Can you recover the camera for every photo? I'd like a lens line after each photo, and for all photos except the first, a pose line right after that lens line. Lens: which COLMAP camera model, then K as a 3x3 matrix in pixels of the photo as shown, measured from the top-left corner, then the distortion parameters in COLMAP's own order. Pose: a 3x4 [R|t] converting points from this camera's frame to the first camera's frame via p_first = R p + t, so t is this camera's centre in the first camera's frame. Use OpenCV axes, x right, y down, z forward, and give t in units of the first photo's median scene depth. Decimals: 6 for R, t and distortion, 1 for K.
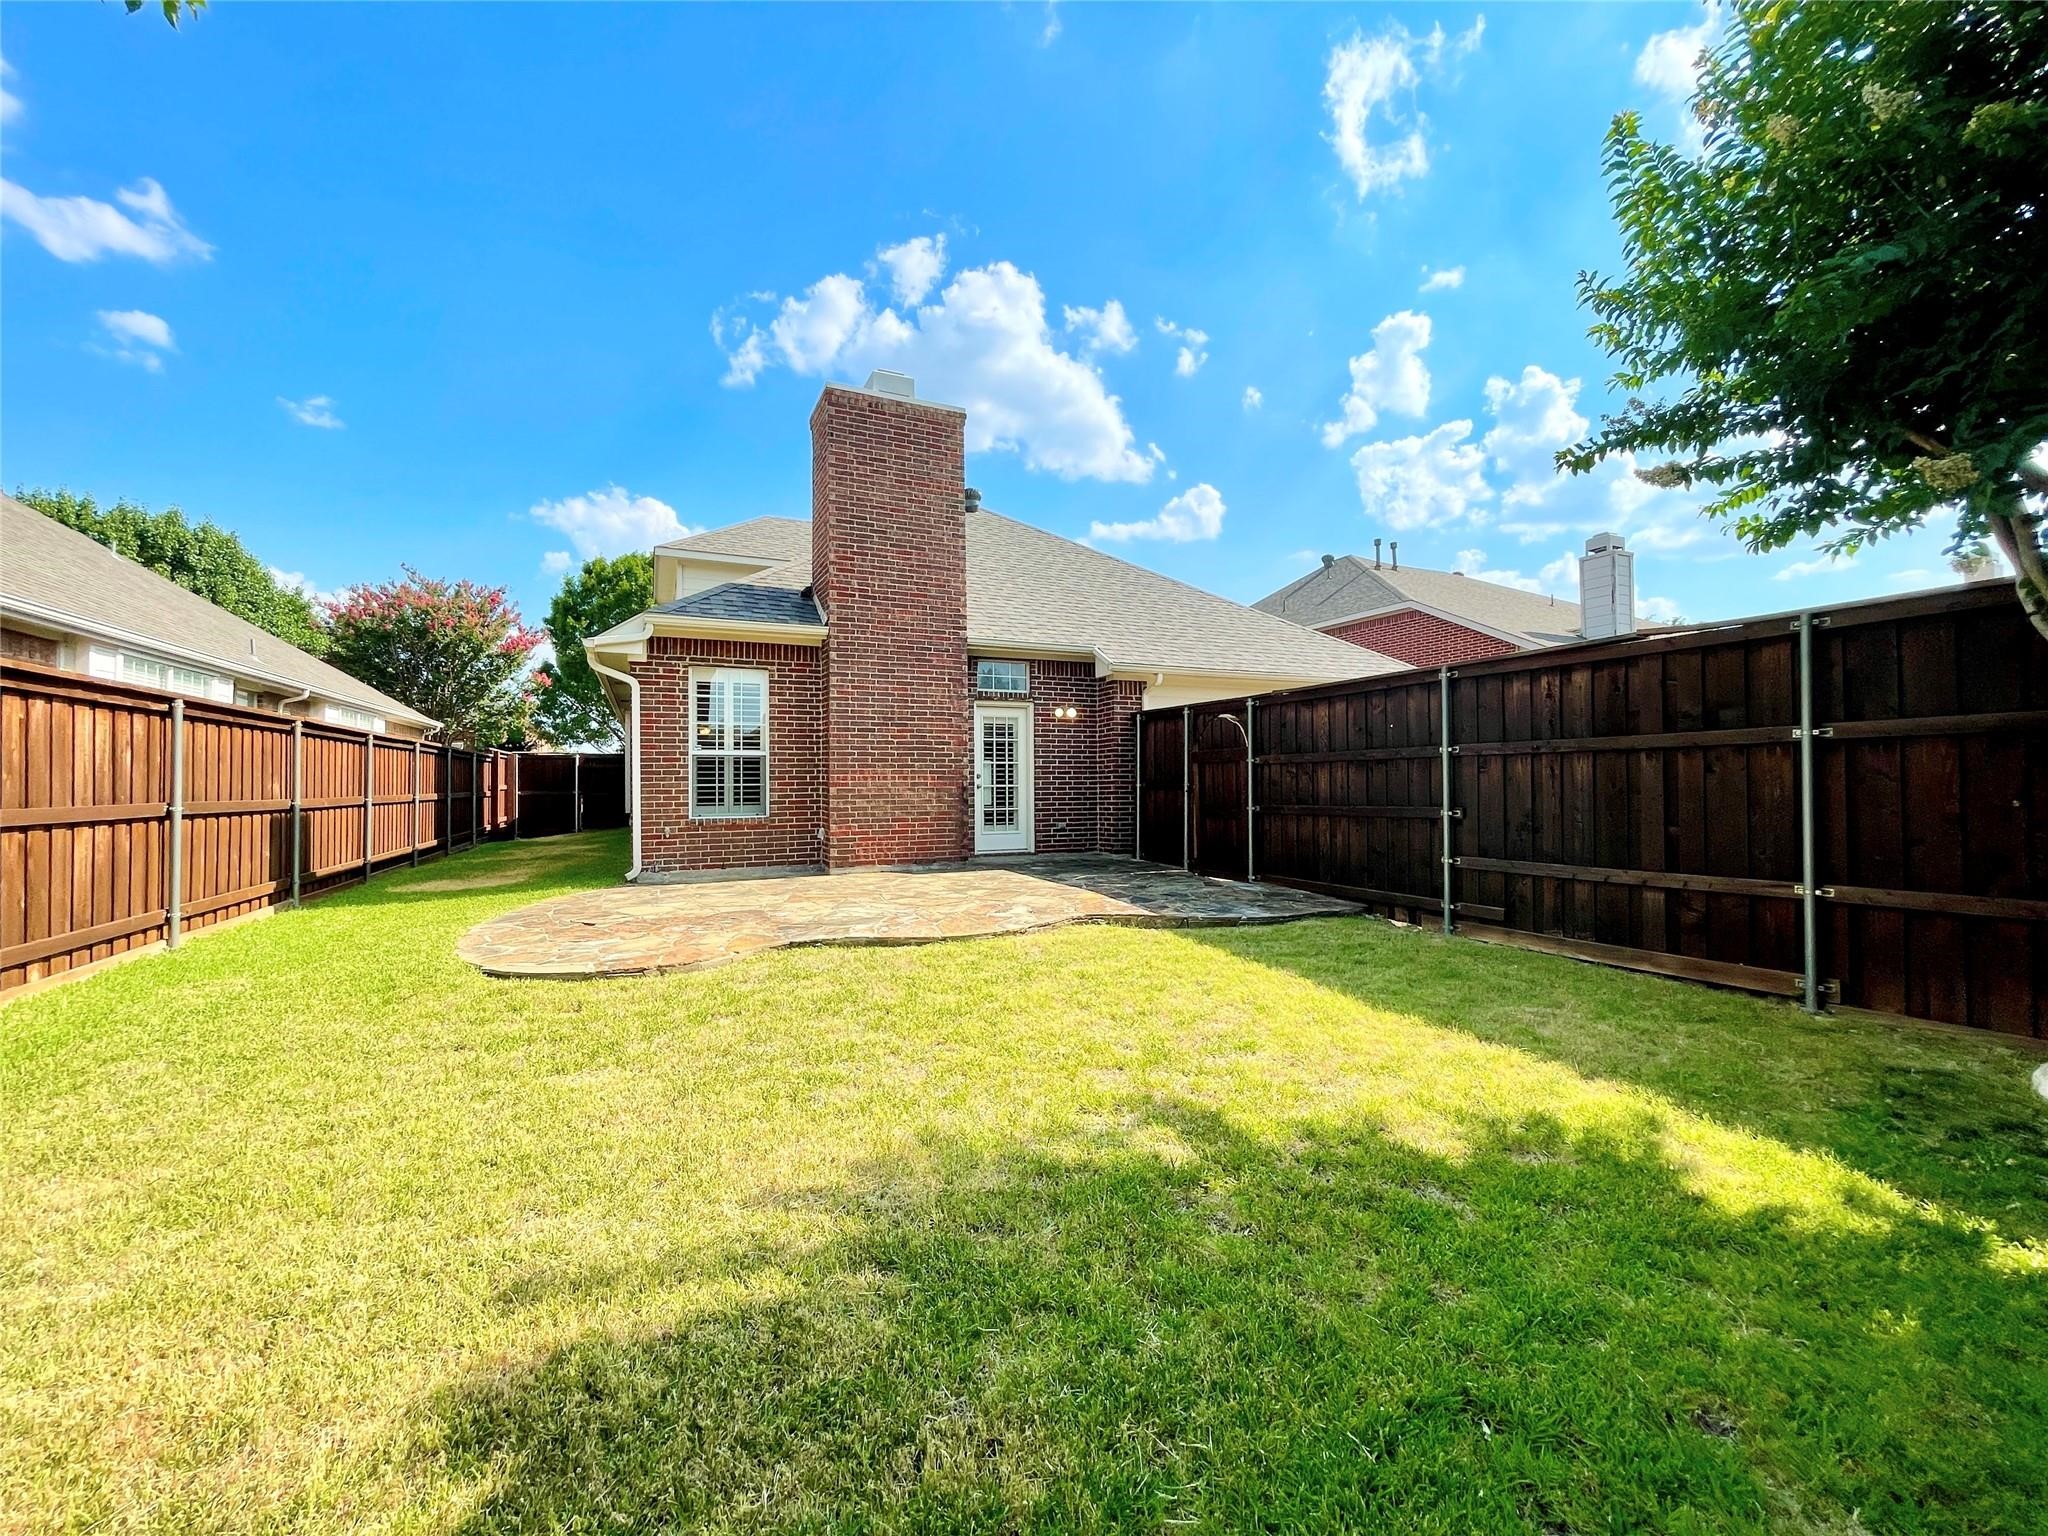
lens RADIAL K [[824.6, 0, 1019.8], [0, 824.6, 766.7], [0, 0, 1]] dist [0.003297, 0.000837]
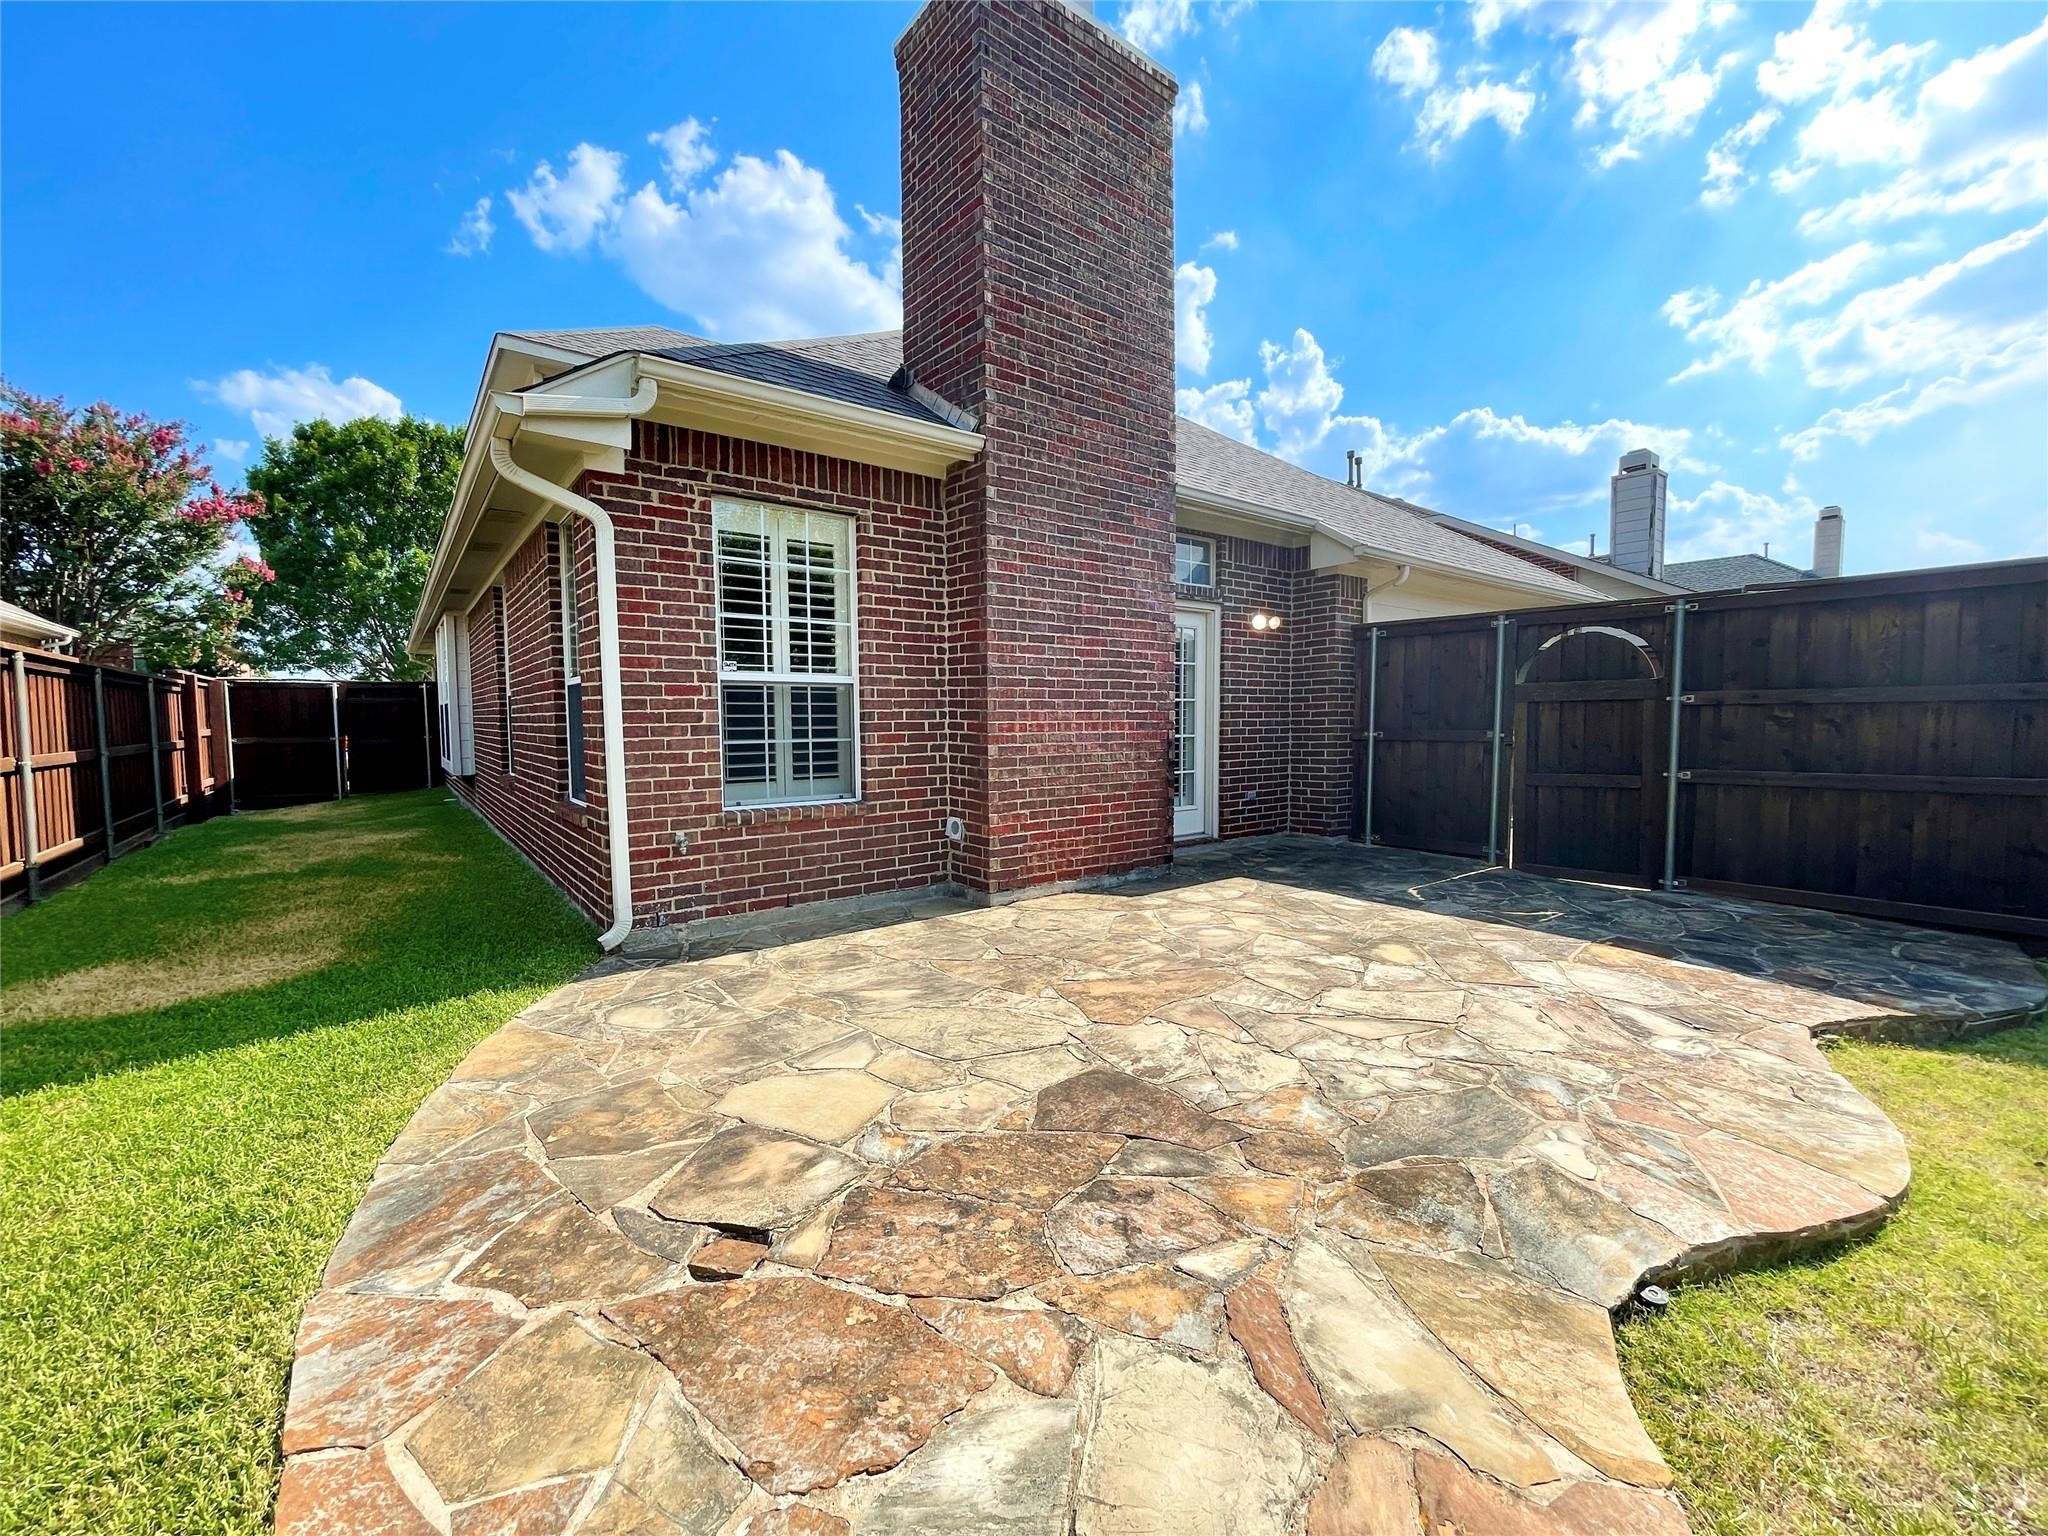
lens RADIAL K [[824.6, 0, 1019.8], [0, 824.6, 766.7], [0, 0, 1]] dist [0.003297, 0.000837]
pose [[0.972439, -0.012707, 0.232809, -0.279934], [-0.005216, 0.997078, 0.076208, -0.001258], [-0.233097, -0.075322, 0.969532, 0.398533]]
